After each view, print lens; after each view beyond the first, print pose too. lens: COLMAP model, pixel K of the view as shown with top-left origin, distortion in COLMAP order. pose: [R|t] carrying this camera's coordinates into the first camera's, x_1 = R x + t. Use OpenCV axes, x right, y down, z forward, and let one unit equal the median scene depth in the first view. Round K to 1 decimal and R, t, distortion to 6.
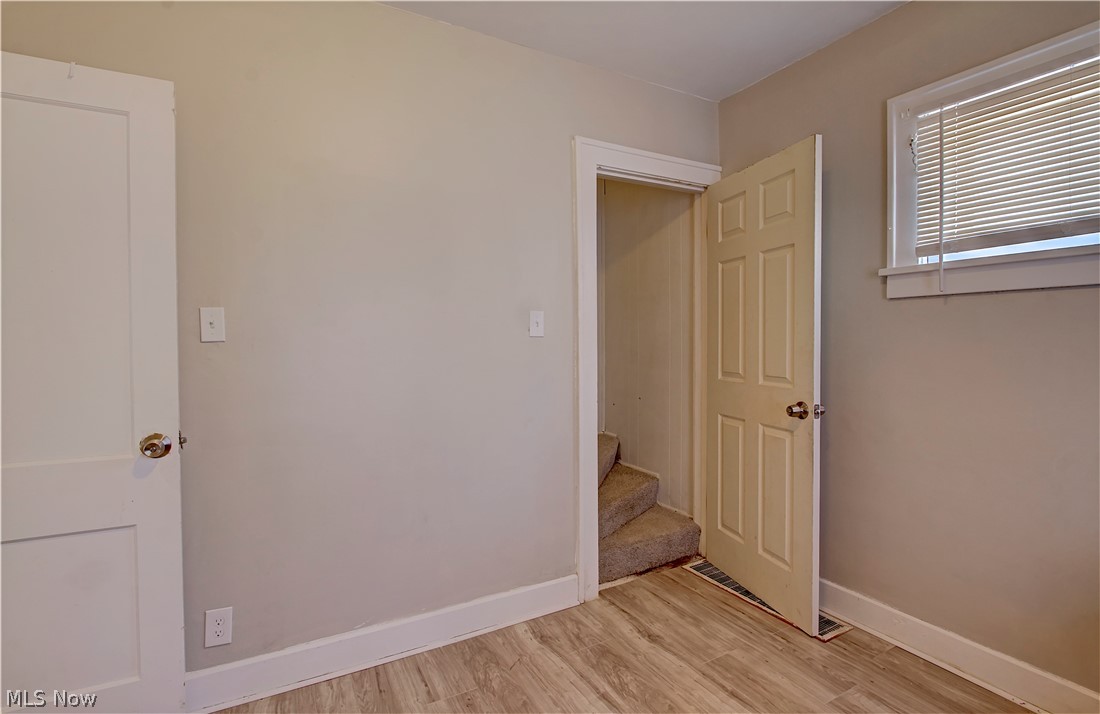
lens RADIAL K [[512.1, 0, 519.5], [0, 512.1, 350.7], [0, 0, 1]] dist [-0.016395, -0.000217]
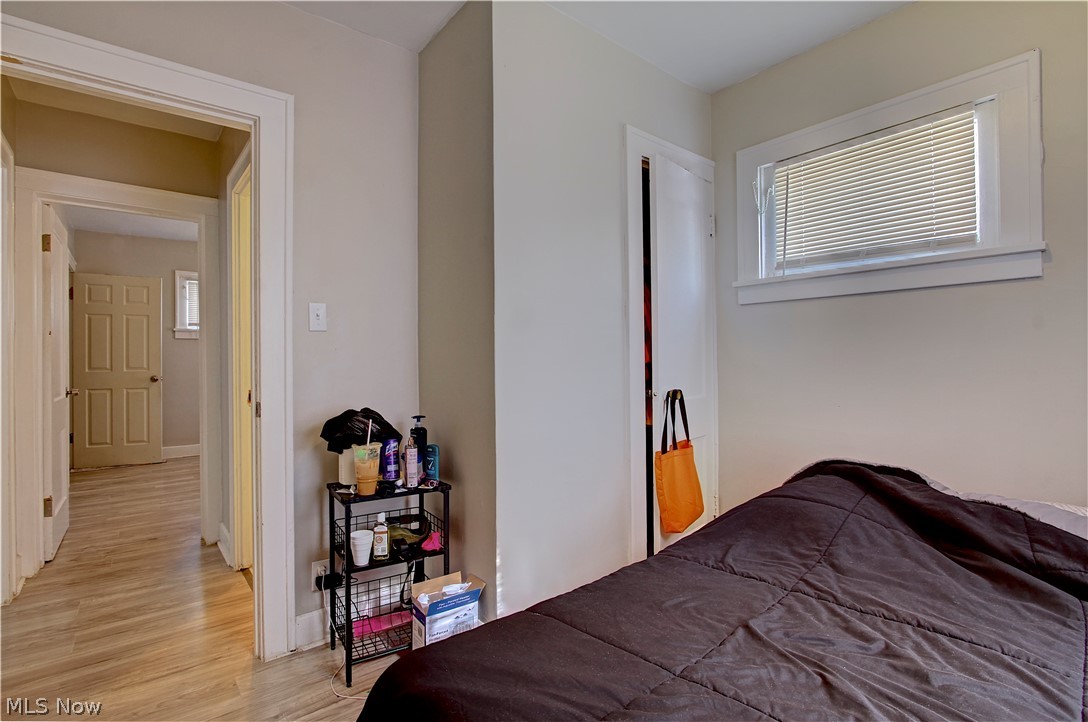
lens RADIAL K [[514.3, 0, 544.0], [0, 514.3, 361.0], [0, 0, 1]] dist [-0.016013, -0.000132]
pose [[-0.193521, 0.009331, 0.981052, -2.478139], [0.026651, 0.999636, -0.004251, 0.091022], [-0.980734, 0.025323, -0.193699, -0.481945]]
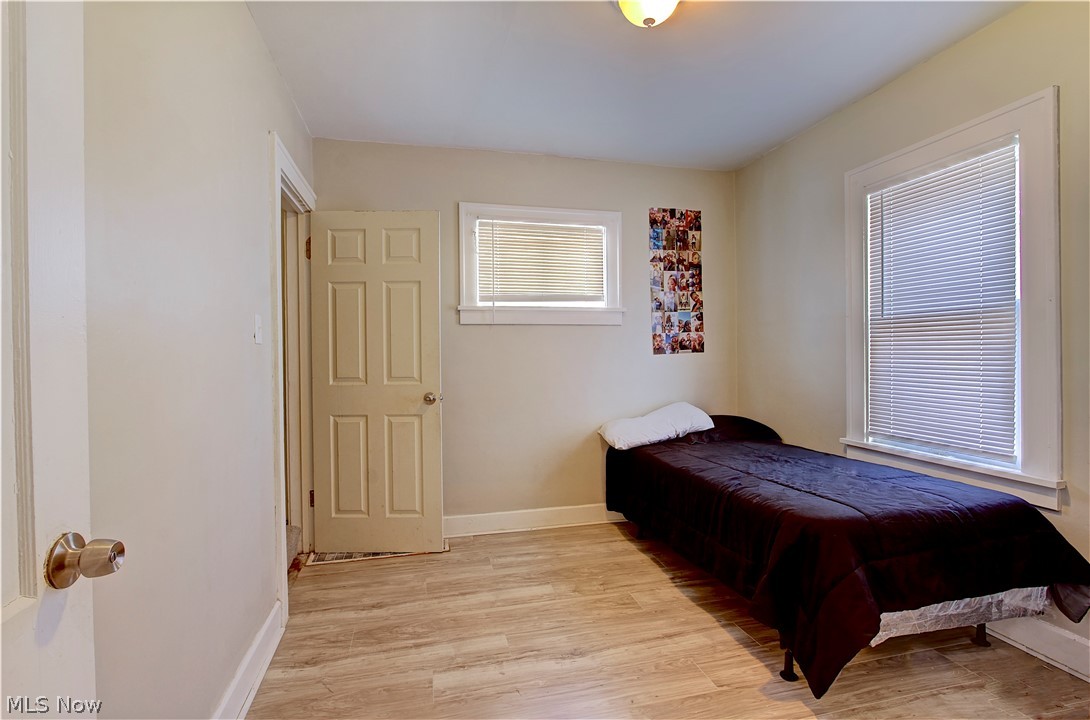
lens RADIAL K [[515.3, 0, 545.0], [0, 515.3, 360.0], [0, 0, 1]] dist [-0.016013, -0.000132]
pose [[0.235428, -0.011393, 0.971825, -0.789305], [0.026511, 0.999634, 0.005296, 0.009795], [-0.971530, 0.024518, 0.235644, 0.349126]]
